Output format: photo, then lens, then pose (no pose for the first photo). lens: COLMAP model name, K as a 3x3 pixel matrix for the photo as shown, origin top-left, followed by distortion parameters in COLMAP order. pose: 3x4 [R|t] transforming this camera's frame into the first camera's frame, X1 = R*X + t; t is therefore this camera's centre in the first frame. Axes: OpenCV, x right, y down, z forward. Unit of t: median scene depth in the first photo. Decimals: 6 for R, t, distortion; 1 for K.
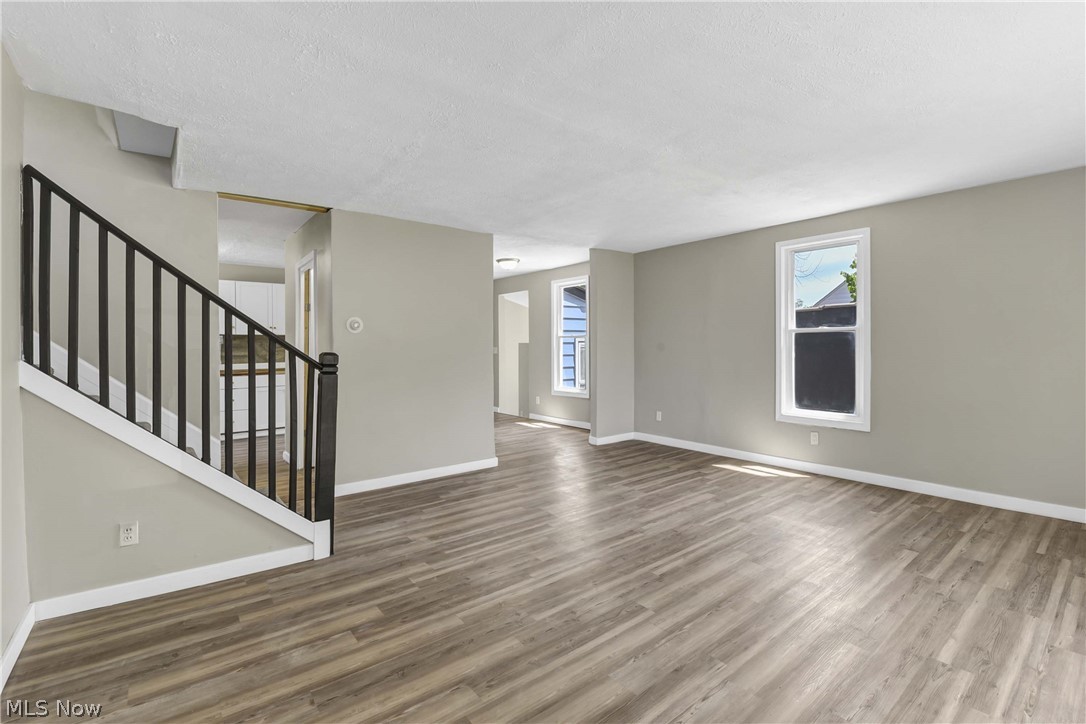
lens RADIAL K [[484.0, 0, 550.3], [0, 484.0, 357.3], [0, 0, 1]] dist [-0.001226, -0.008628]
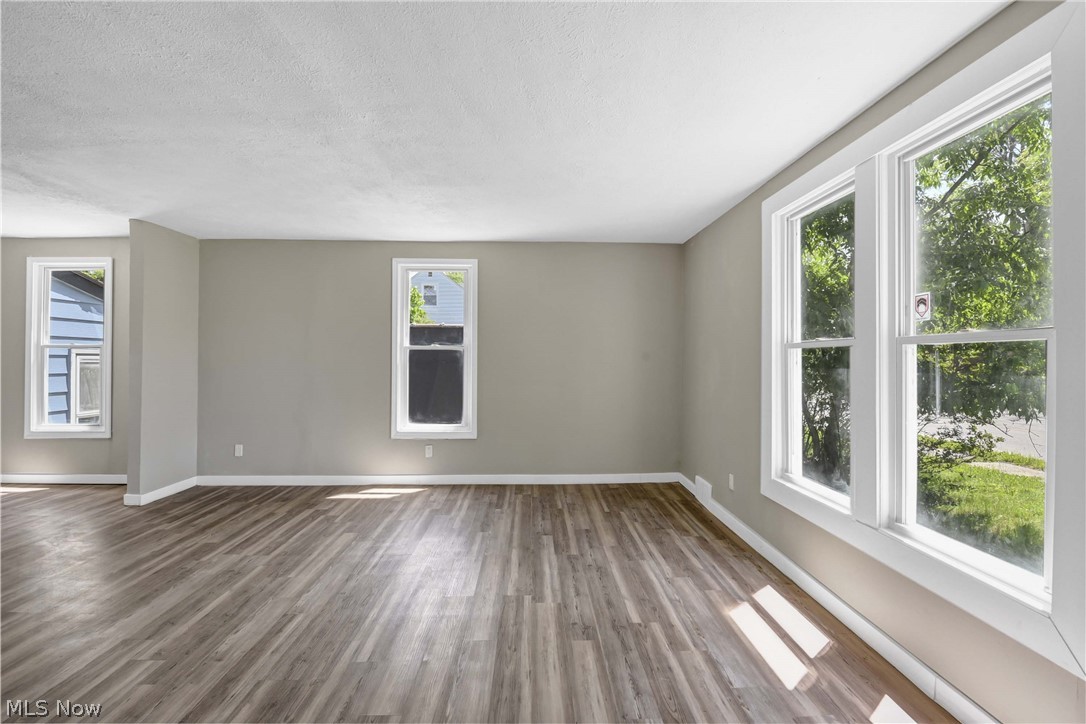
lens RADIAL K [[471.6, 0, 543.0], [0, 471.6, 362.0], [0, 0, 1]] dist [0.000396, -0.012423]
pose [[0.607338, 0.006424, 0.794418, -0.125589], [0.013078, 0.999751, -0.018082, -0.003791], [-0.794336, 0.021371, 0.607103, 0.198907]]
